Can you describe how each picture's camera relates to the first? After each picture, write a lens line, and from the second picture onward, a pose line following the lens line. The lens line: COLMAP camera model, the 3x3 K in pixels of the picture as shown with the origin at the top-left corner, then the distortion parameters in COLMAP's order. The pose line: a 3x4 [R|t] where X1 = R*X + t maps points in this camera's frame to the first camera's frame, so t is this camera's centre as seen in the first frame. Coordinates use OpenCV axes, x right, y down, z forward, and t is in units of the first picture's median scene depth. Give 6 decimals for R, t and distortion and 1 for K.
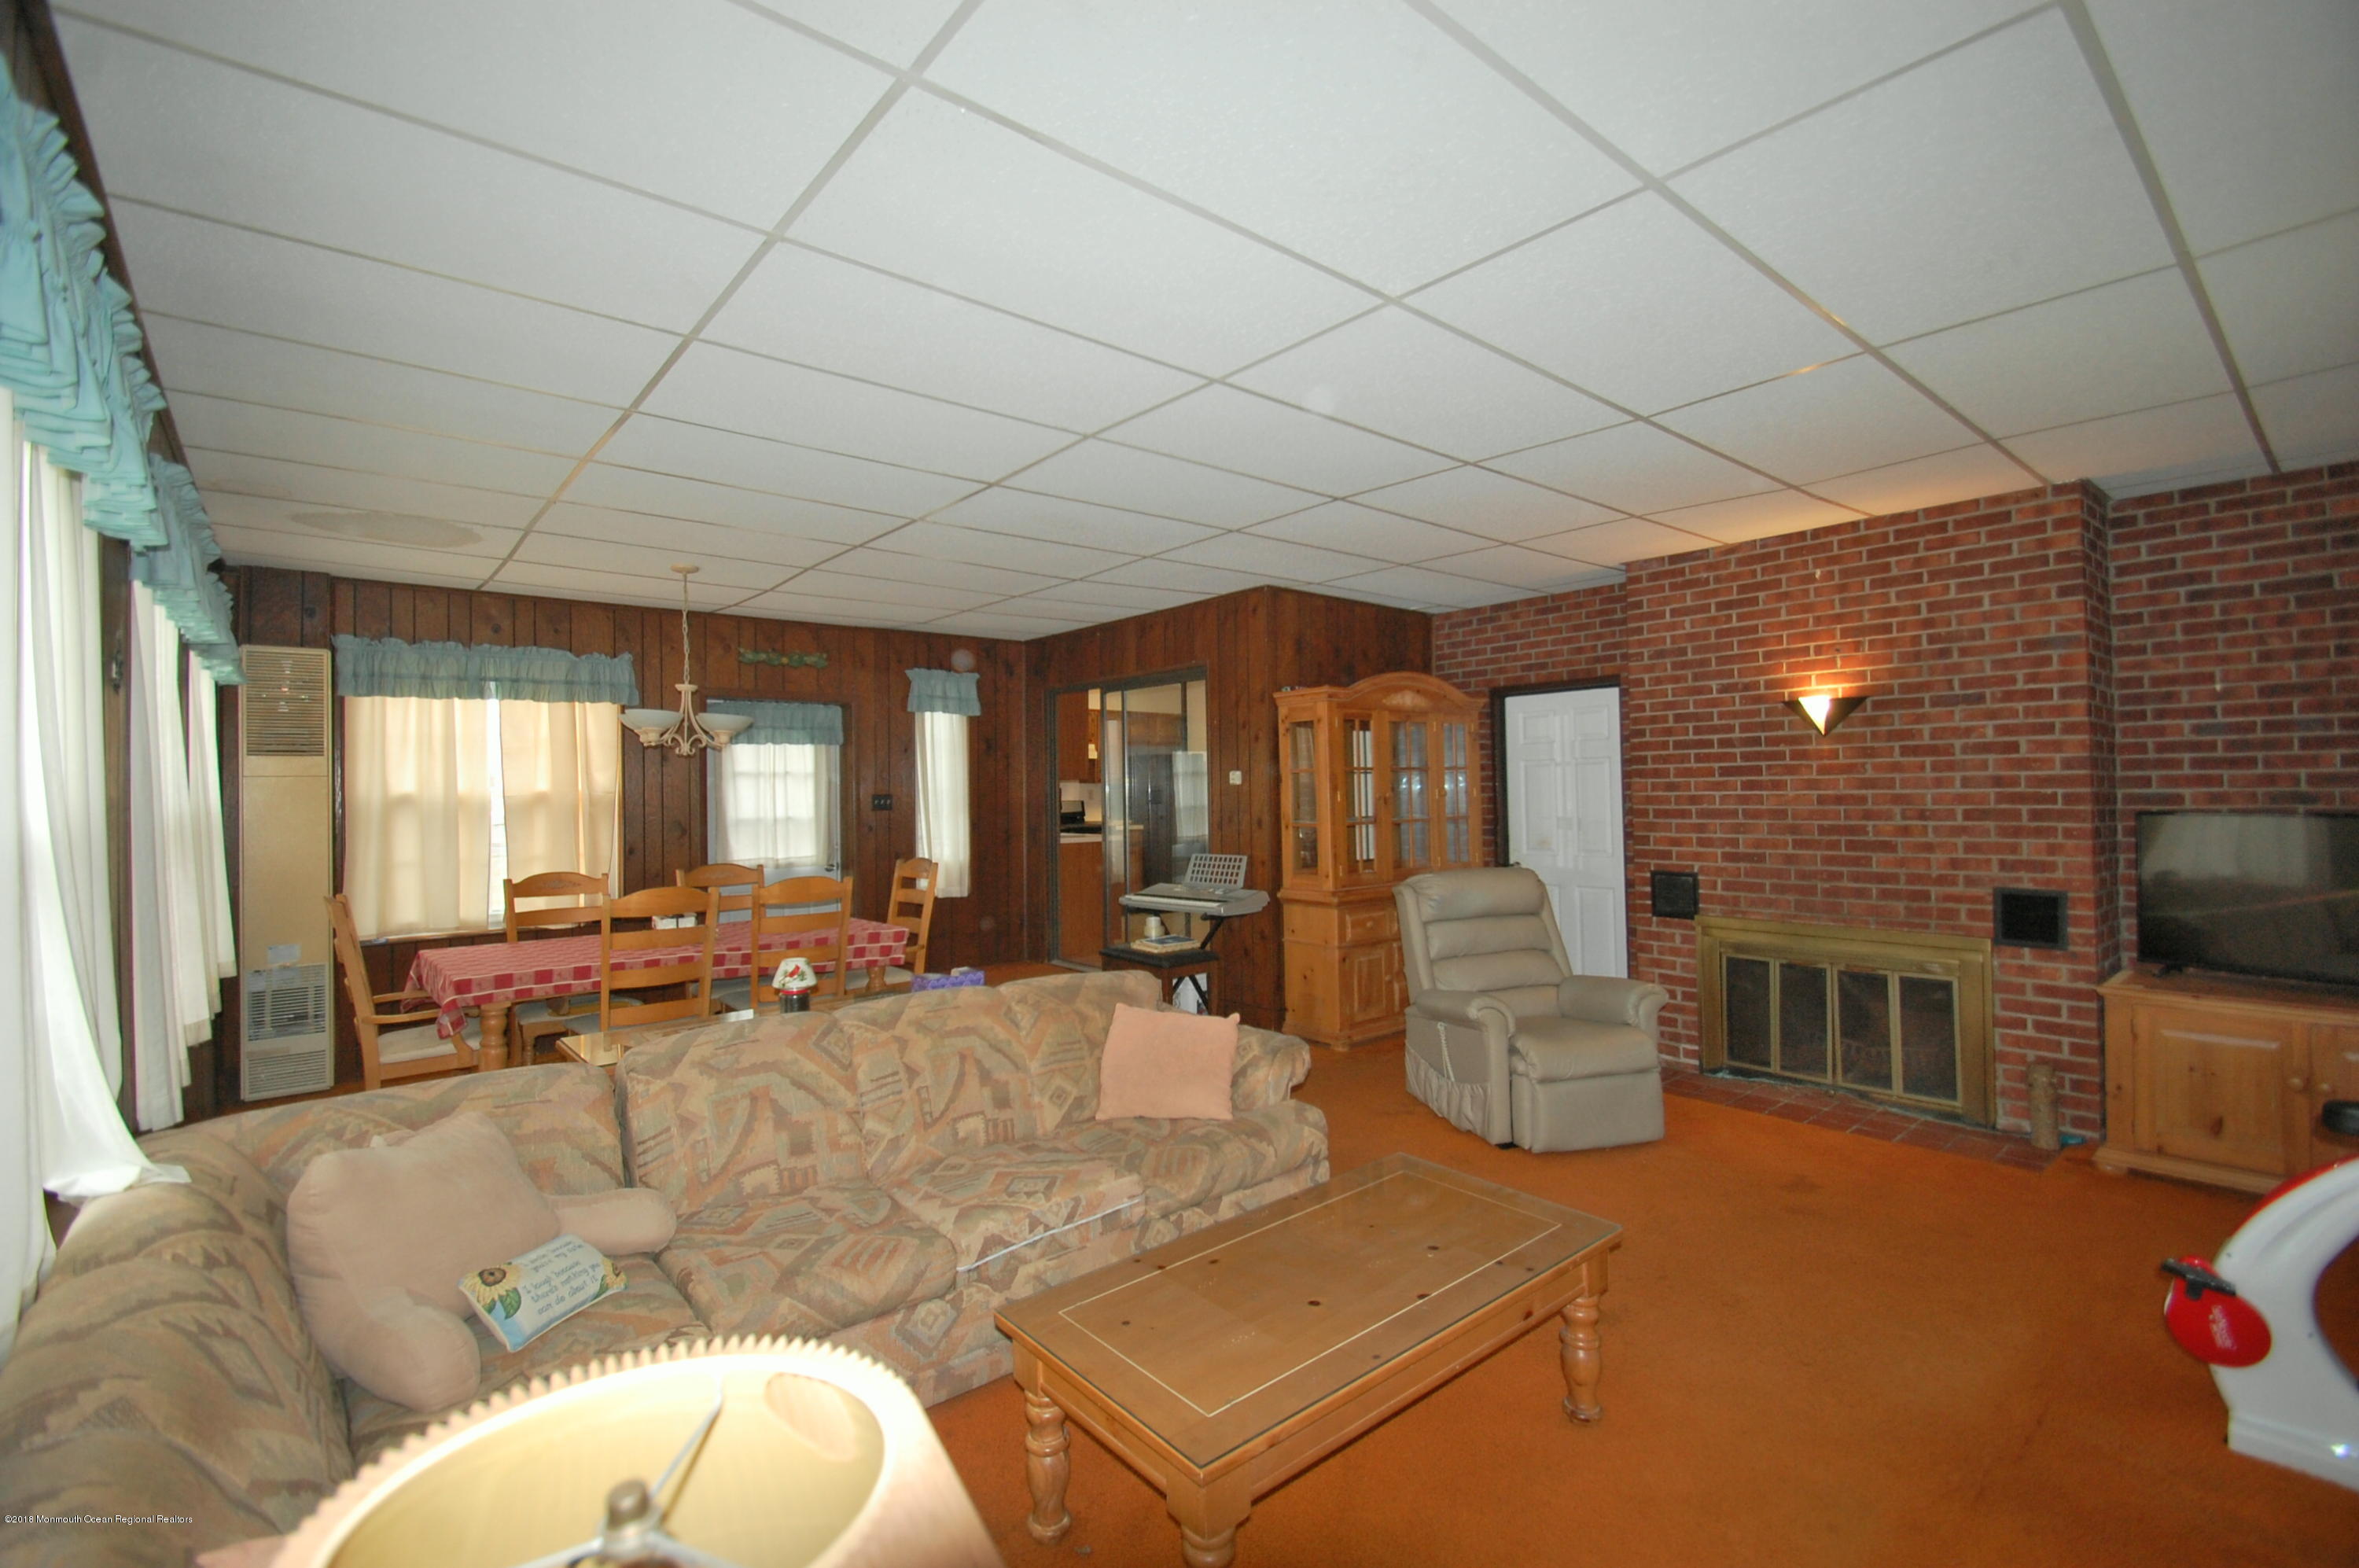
lens RADIAL K [[1025.8, 0, 1166.9], [0, 1025.8, 775.5], [0, 0, 1]] dist [0.019437, -0.016038]
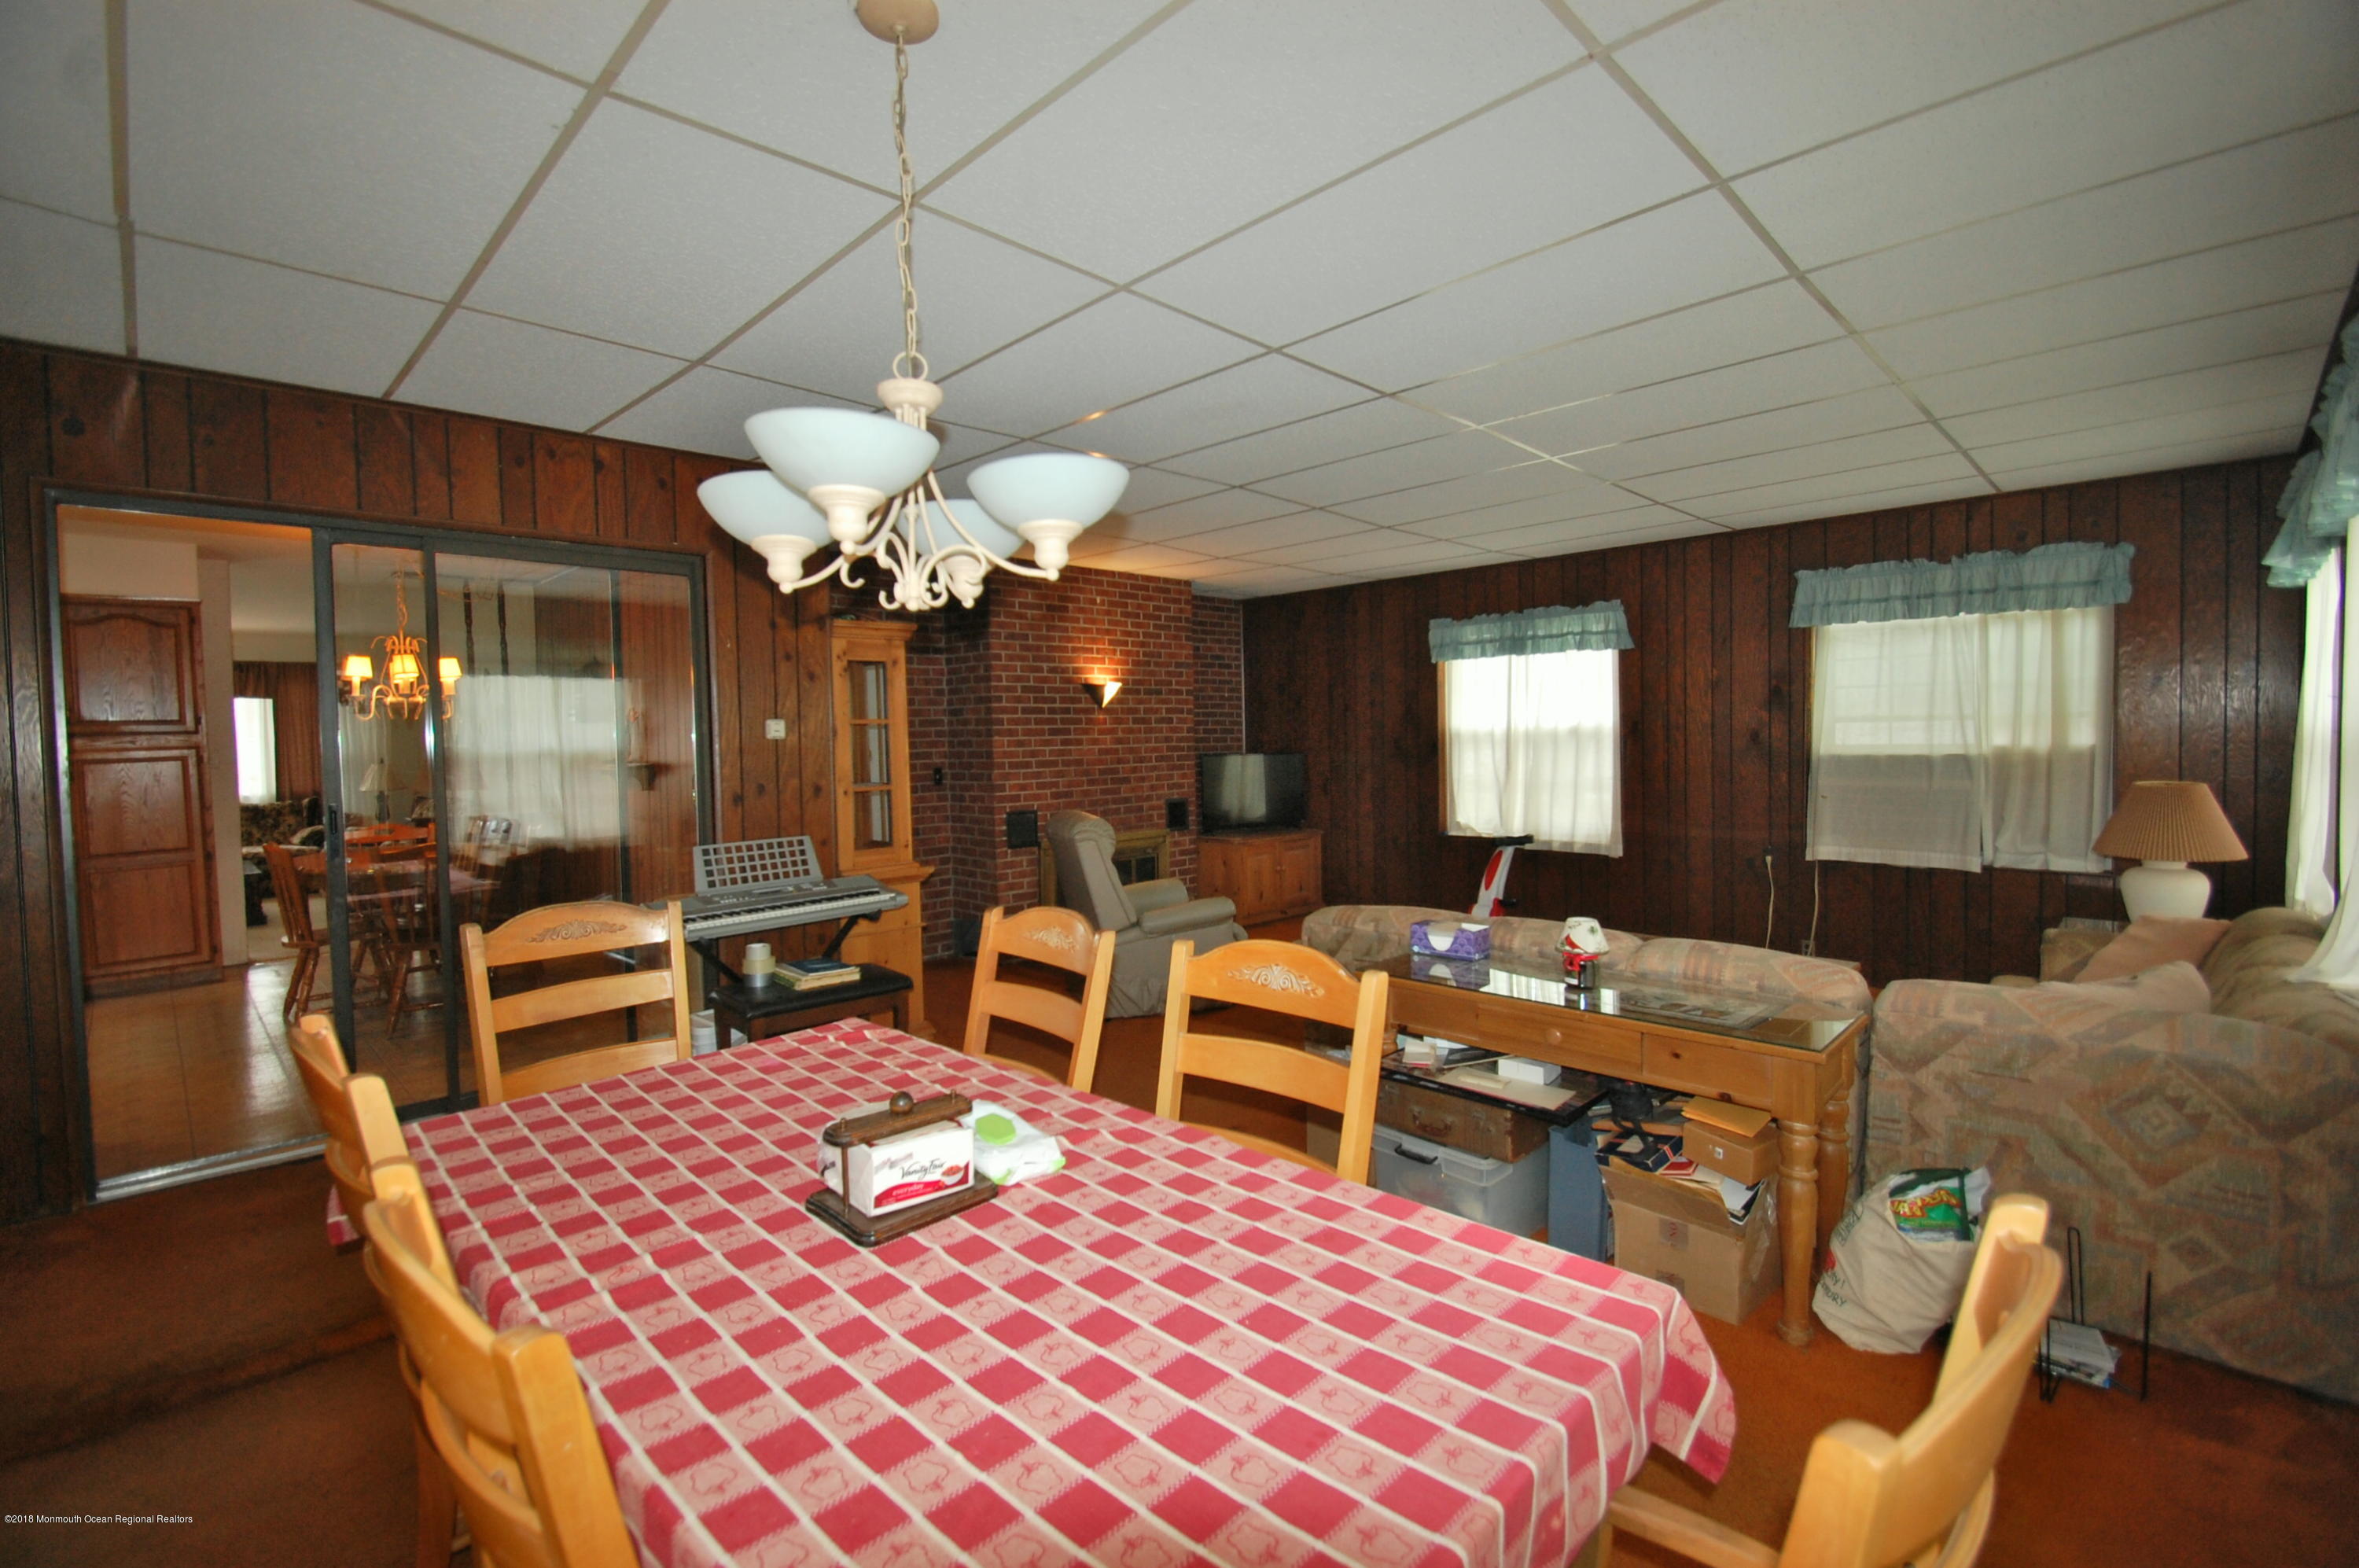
lens RADIAL K [[1037.6, 0, 1173.8], [0, 1037.6, 770.8], [0, 0, 1]] dist [0.012495, -0.014973]
pose [[-0.093067, -0.012130, 0.995586, -0.812537], [0.009794, 0.999866, 0.013097, 0.030333], [-0.995612, 0.010970, -0.092936, 0.962885]]
